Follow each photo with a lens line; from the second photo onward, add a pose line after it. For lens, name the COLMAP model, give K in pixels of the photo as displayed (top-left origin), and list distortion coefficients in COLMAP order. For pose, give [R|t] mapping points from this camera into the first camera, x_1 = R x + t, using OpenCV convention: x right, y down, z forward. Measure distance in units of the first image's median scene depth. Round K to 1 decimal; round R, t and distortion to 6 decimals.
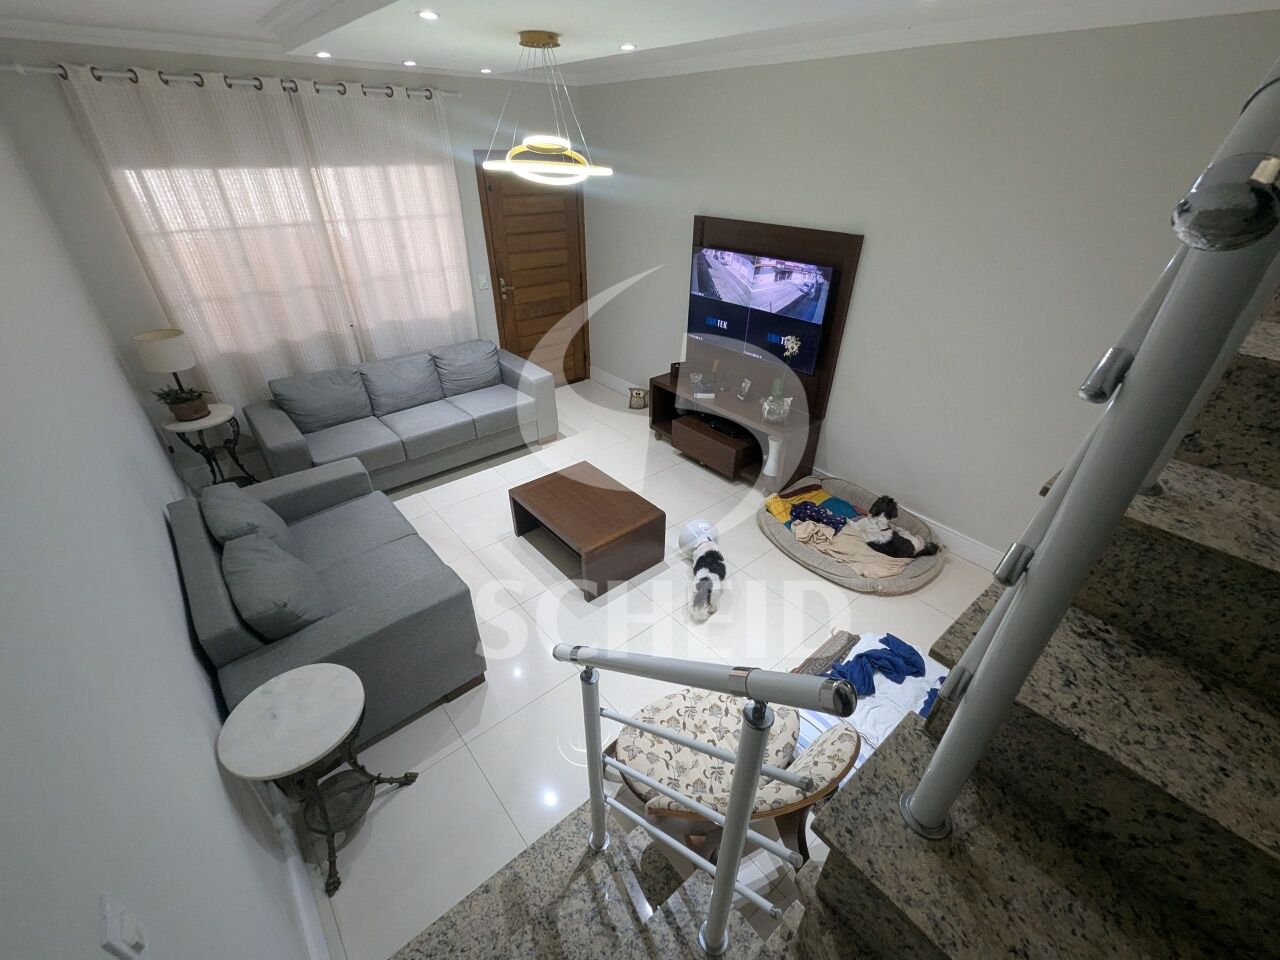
lens RADIAL K [[535.5, 0, 642.0], [0, 535.5, 485.3], [0, 0, 1]] dist [0.000273, -0.000416]
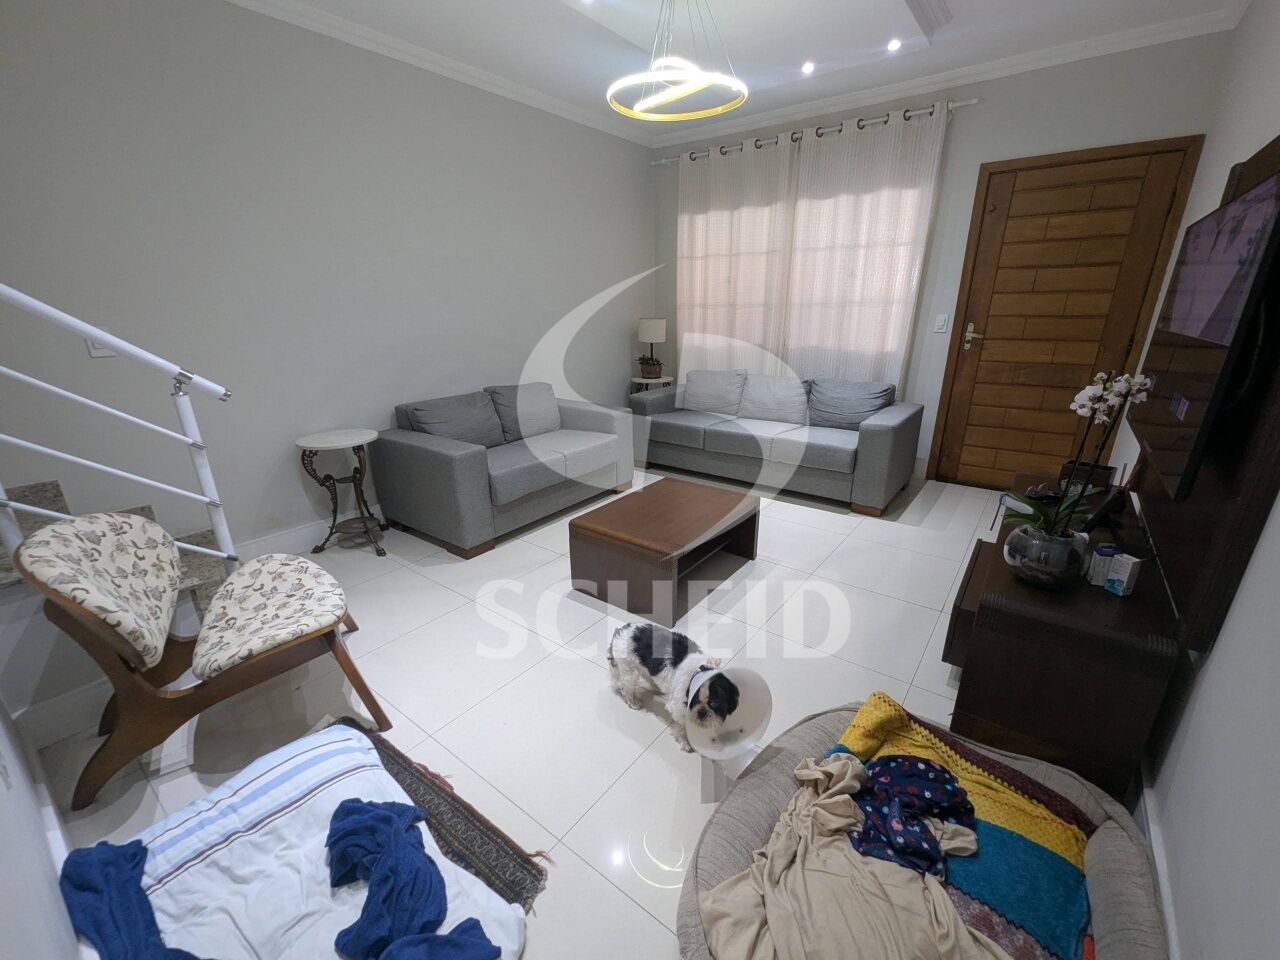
lens RADIAL K [[535.5, 0, 643.4], [0, 535.5, 487.1], [0, 0, 1]] dist [0.000273, -0.000416]
pose [[0.232987, 0.304215, -0.923672, 0.513228], [-0.505371, 0.849362, 0.152266, -0.081453], [0.830853, 0.431321, 0.351631, 0.550025]]
